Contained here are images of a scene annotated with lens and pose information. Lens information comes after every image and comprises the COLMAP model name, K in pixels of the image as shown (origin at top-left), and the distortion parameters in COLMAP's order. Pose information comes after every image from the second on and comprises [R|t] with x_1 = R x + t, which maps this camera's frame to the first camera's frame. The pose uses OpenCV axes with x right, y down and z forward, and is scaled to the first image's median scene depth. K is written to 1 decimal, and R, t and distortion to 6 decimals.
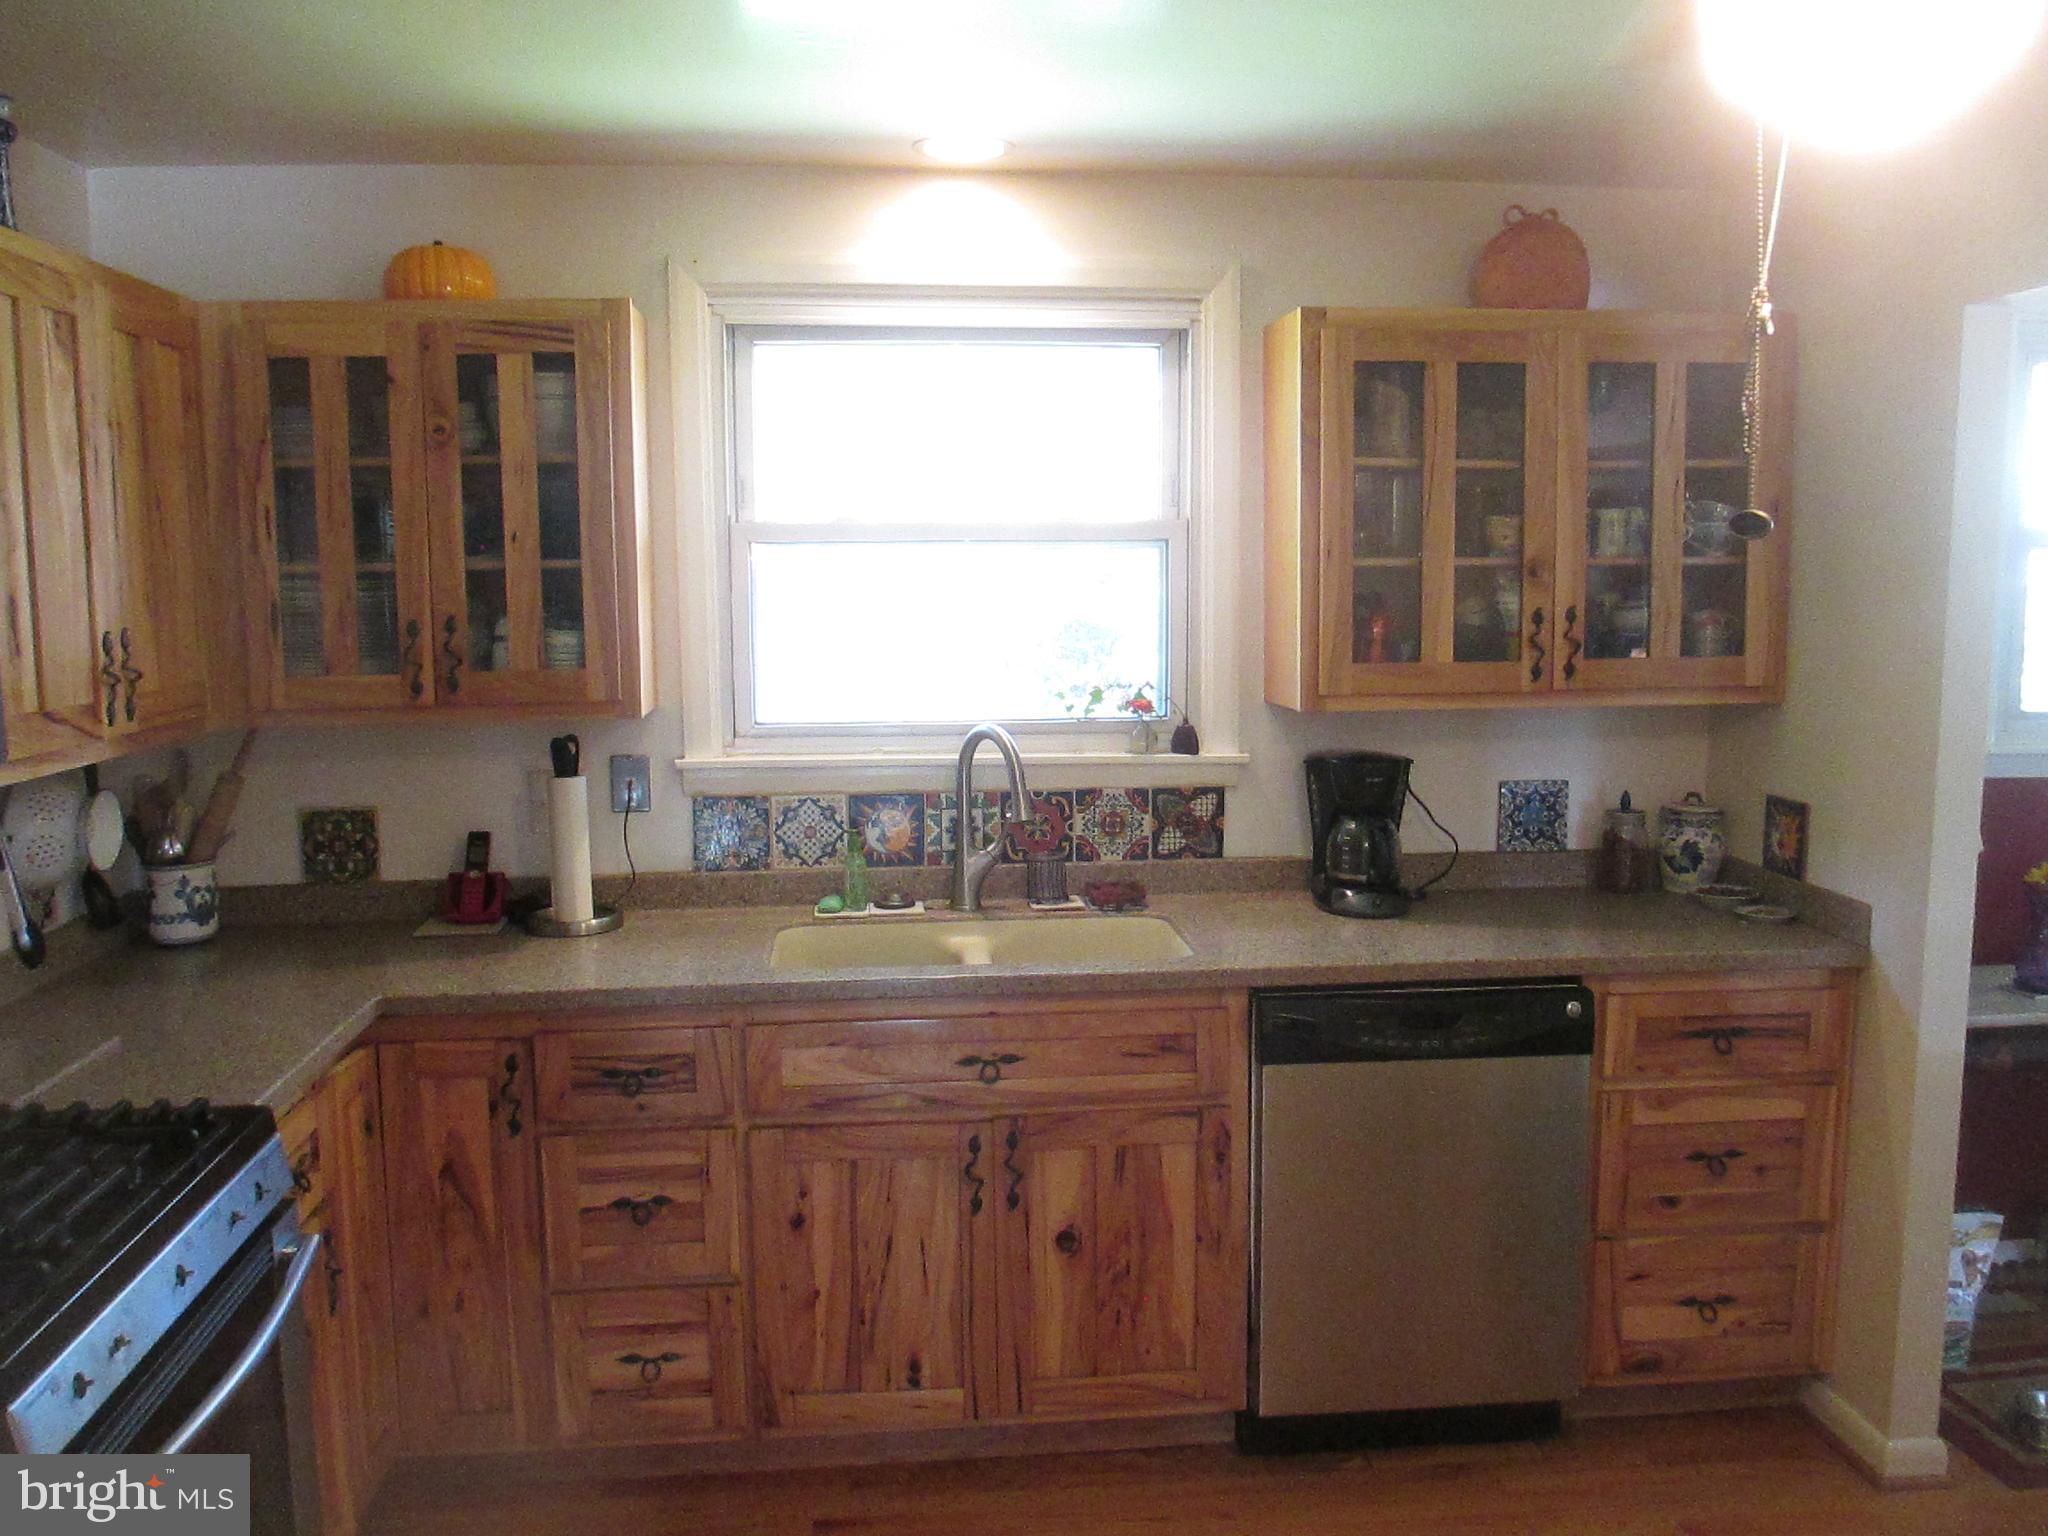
lens RADIAL K [[1699.5, 0, 1033.4], [0, 1699.5, 741.5], [0, 0, 1]] dist [-0.126890, 0.103911]
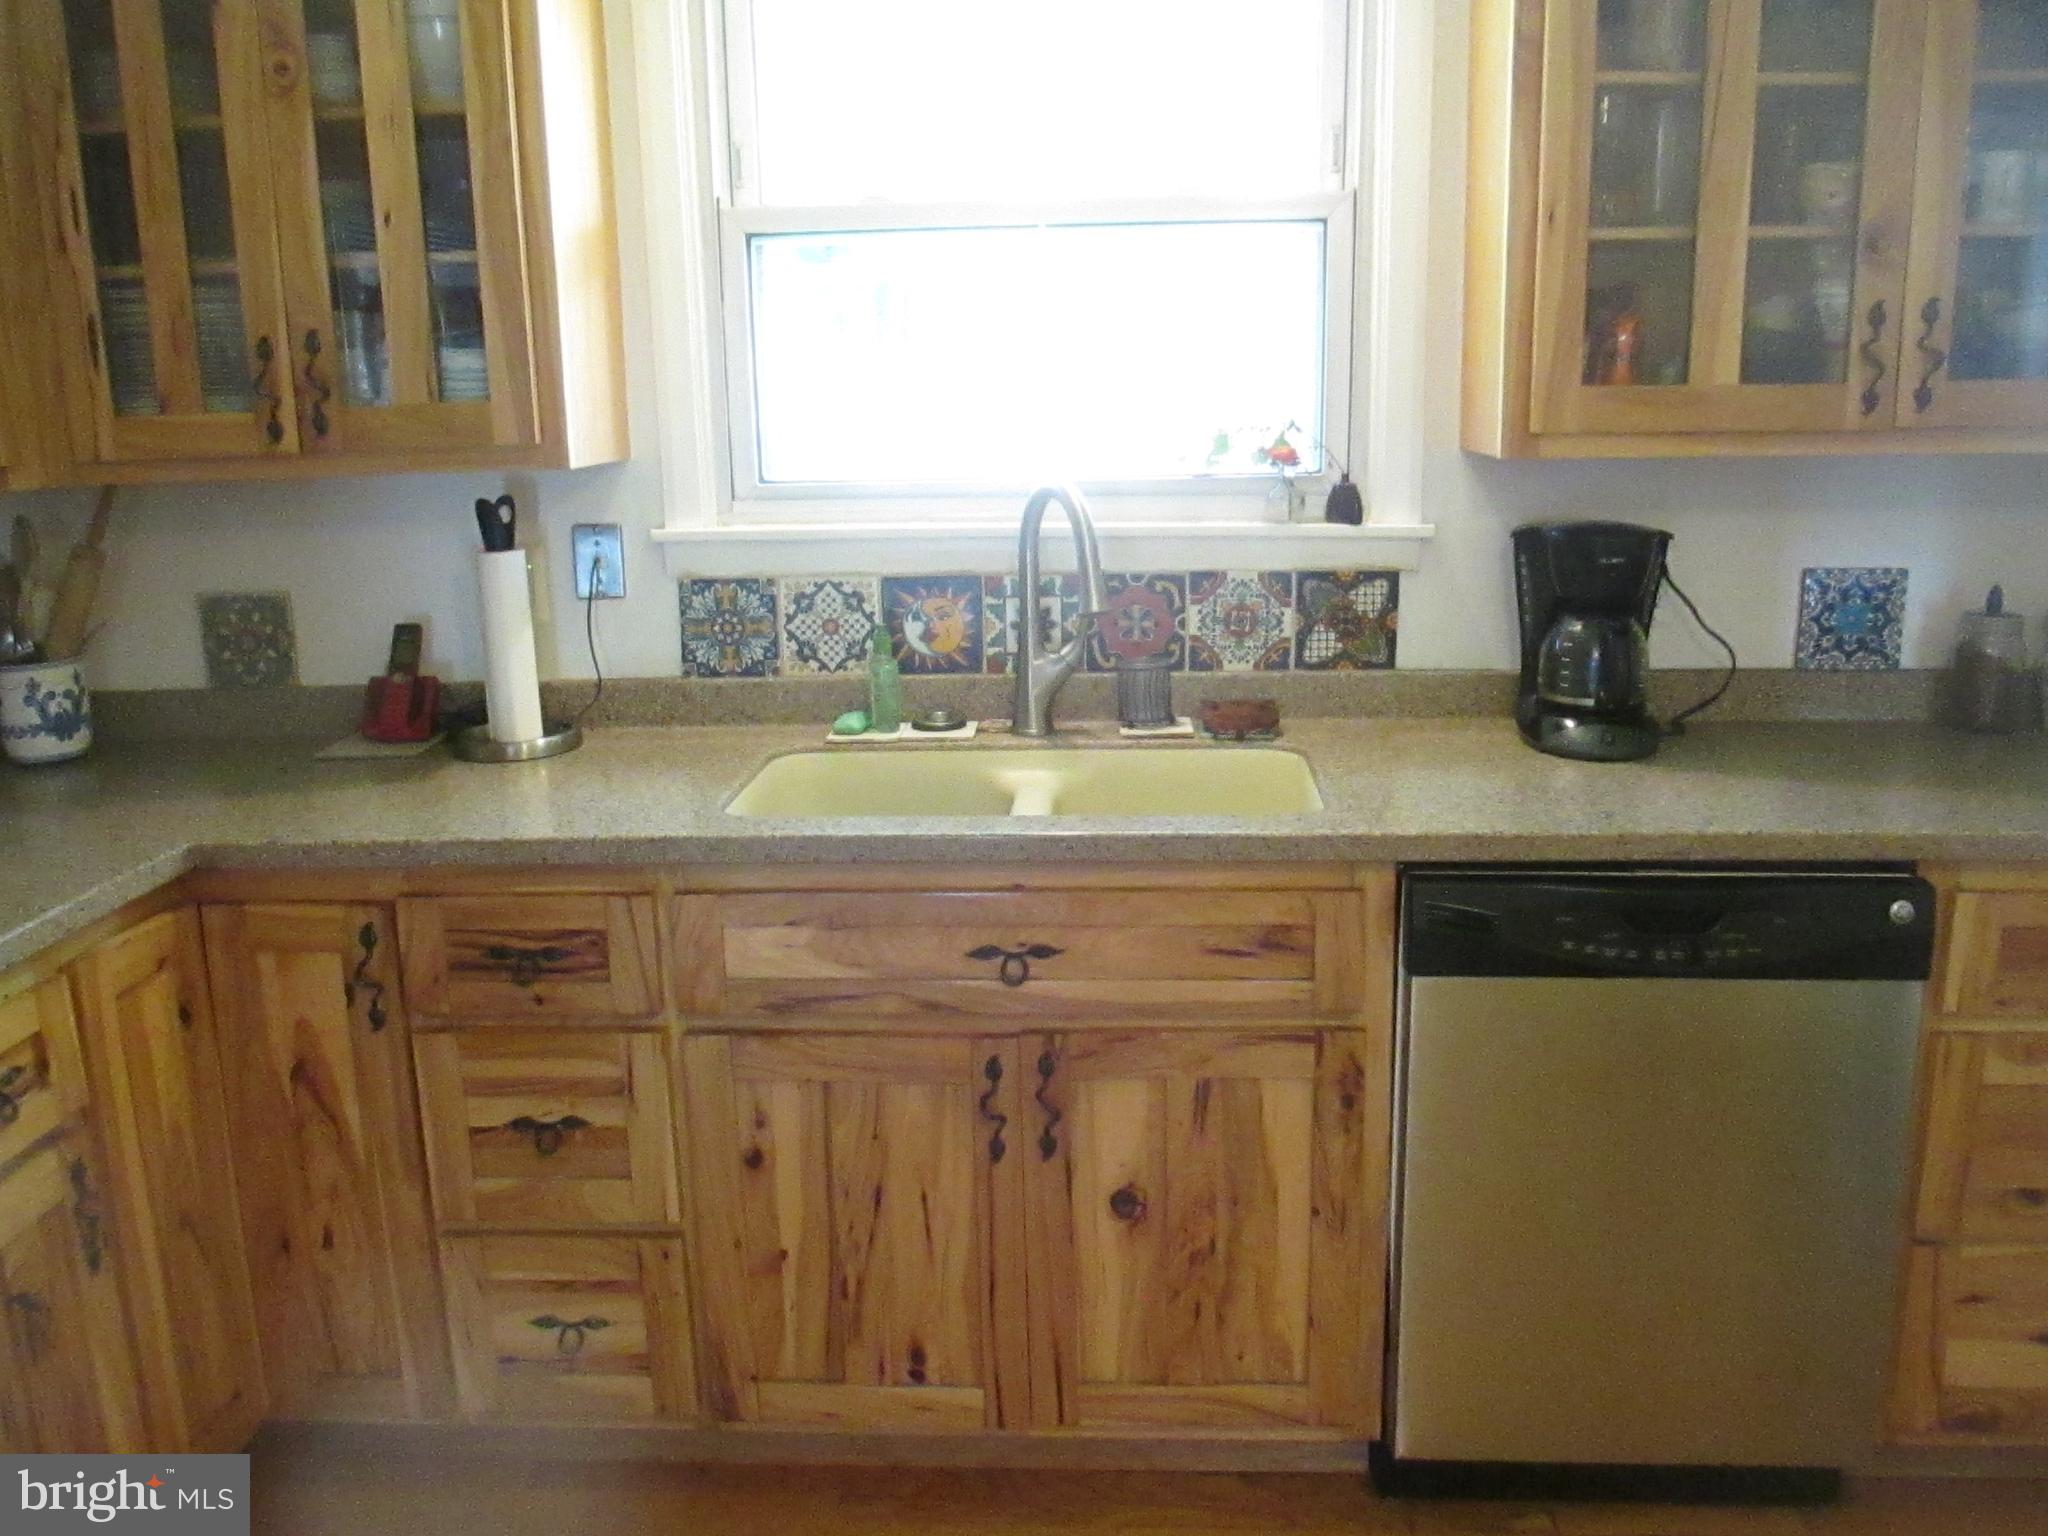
lens RADIAL K [[1698.5, 0, 1024.0], [0, 1698.5, 768.0], [0, 0, 1]] dist [-0.067432, 0.019779]
pose [[0.986157, 0.024640, -0.163972, 0.087728], [-0.003108, 0.991470, 0.130299, 0.019420], [0.165783, -0.127985, 0.977822, 0.305190]]
